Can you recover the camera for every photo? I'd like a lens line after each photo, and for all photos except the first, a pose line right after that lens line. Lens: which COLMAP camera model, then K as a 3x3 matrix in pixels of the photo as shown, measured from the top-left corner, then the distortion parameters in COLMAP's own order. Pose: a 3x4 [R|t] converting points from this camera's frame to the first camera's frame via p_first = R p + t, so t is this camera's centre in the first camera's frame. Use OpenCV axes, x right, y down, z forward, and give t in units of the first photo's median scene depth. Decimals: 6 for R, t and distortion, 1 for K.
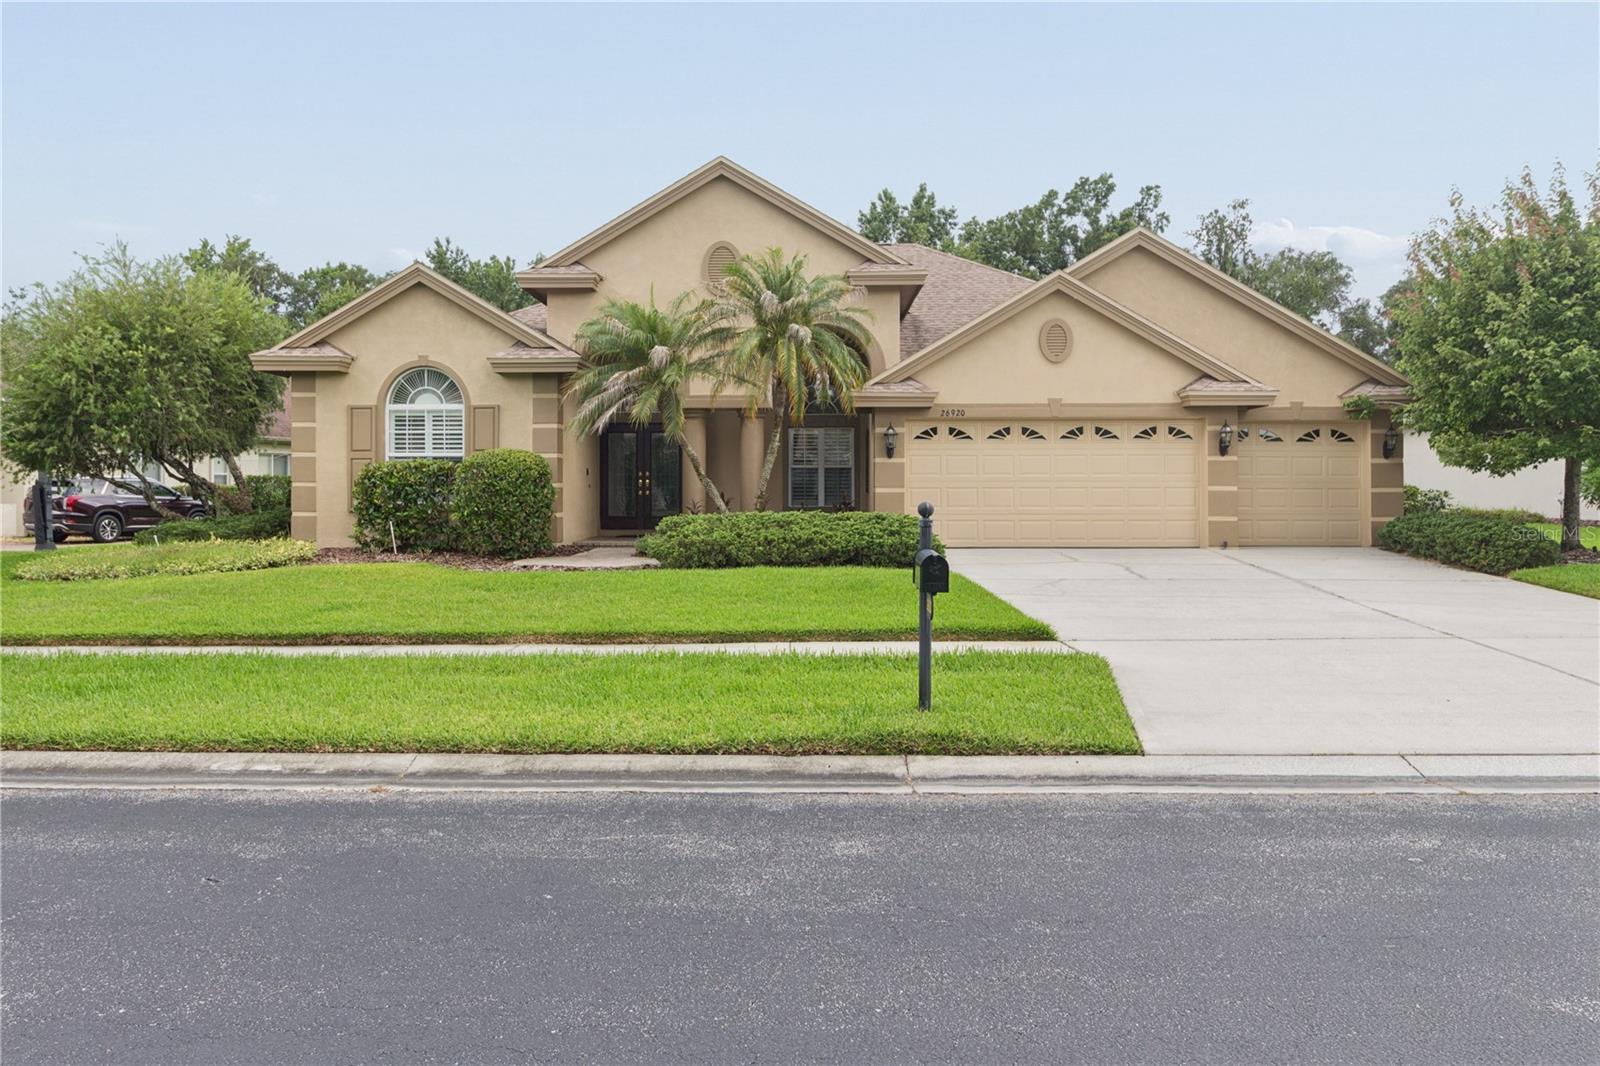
lens RADIAL K [[1142.0, 0, 799.3], [0, 1142.0, 508.2], [0, 0, 1]] dist [-0.009827, -0.004524]
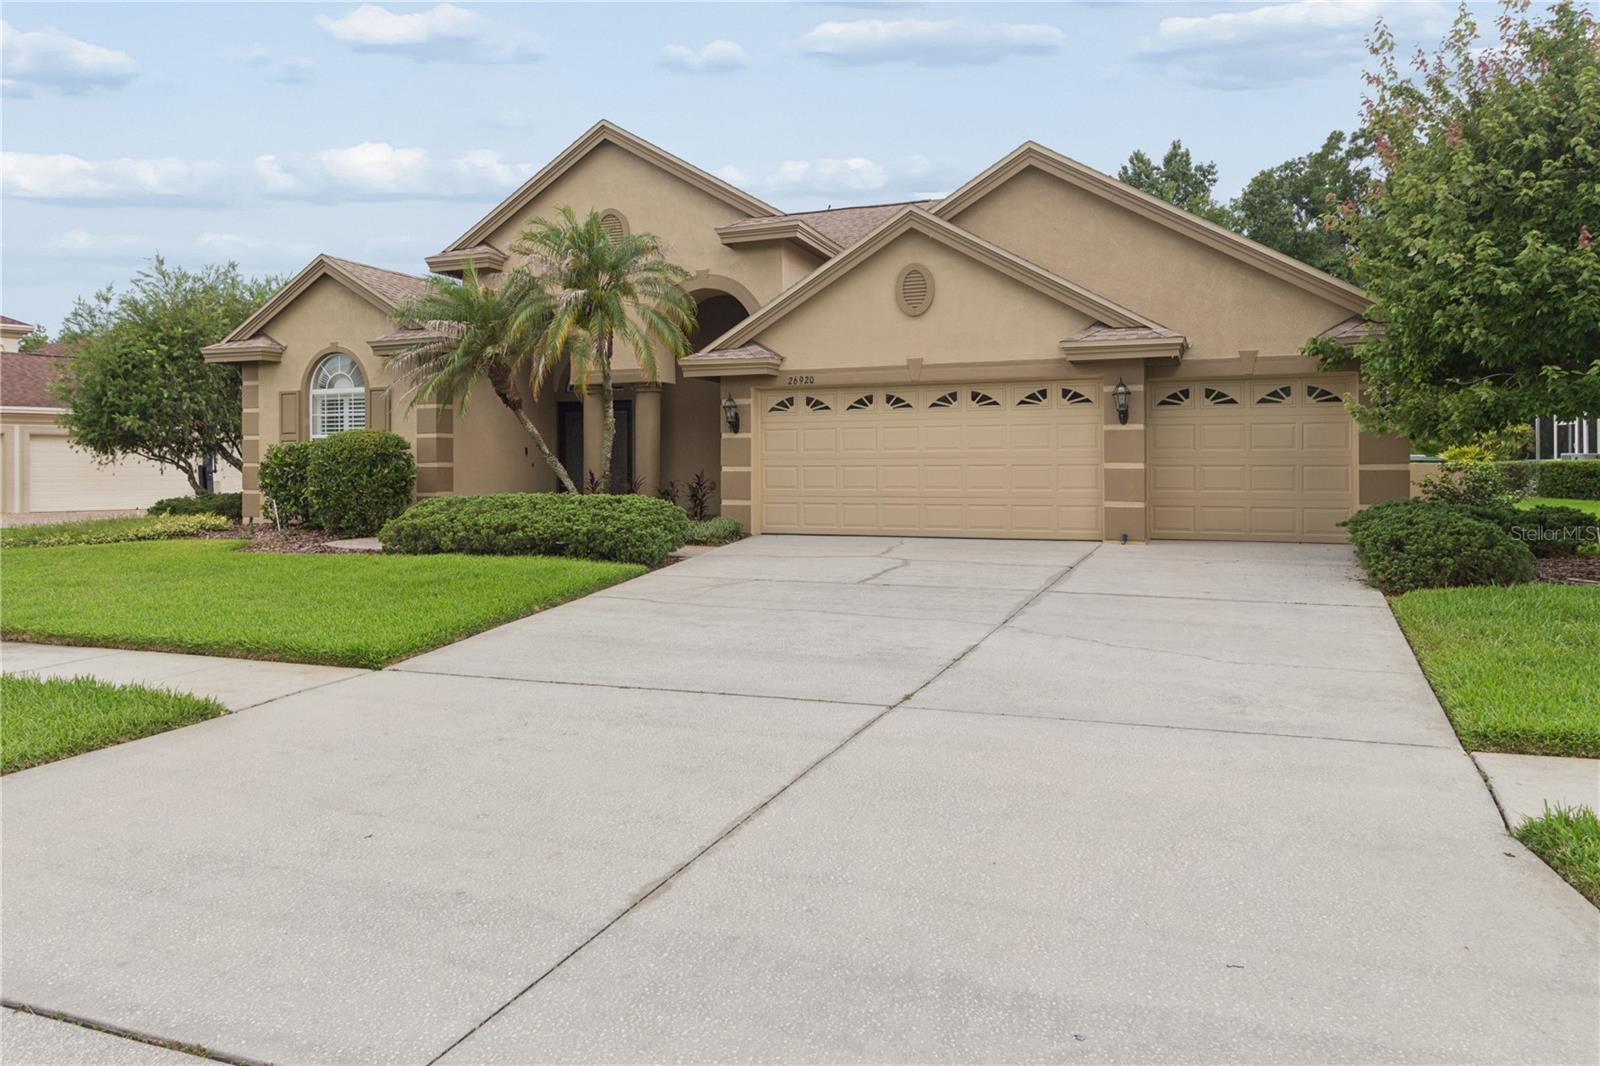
lens RADIAL K [[1042.1, 0, 798.9], [0, 1042.1, 484.5], [0, 0, 1]] dist [-0.003091, -0.000601]
pose [[0.932555, 0.003325, -0.361013, 0.415809], [-0.001730, 0.999987, 0.004741, -0.007457], [0.361024, -0.003796, 0.932549, 0.252323]]
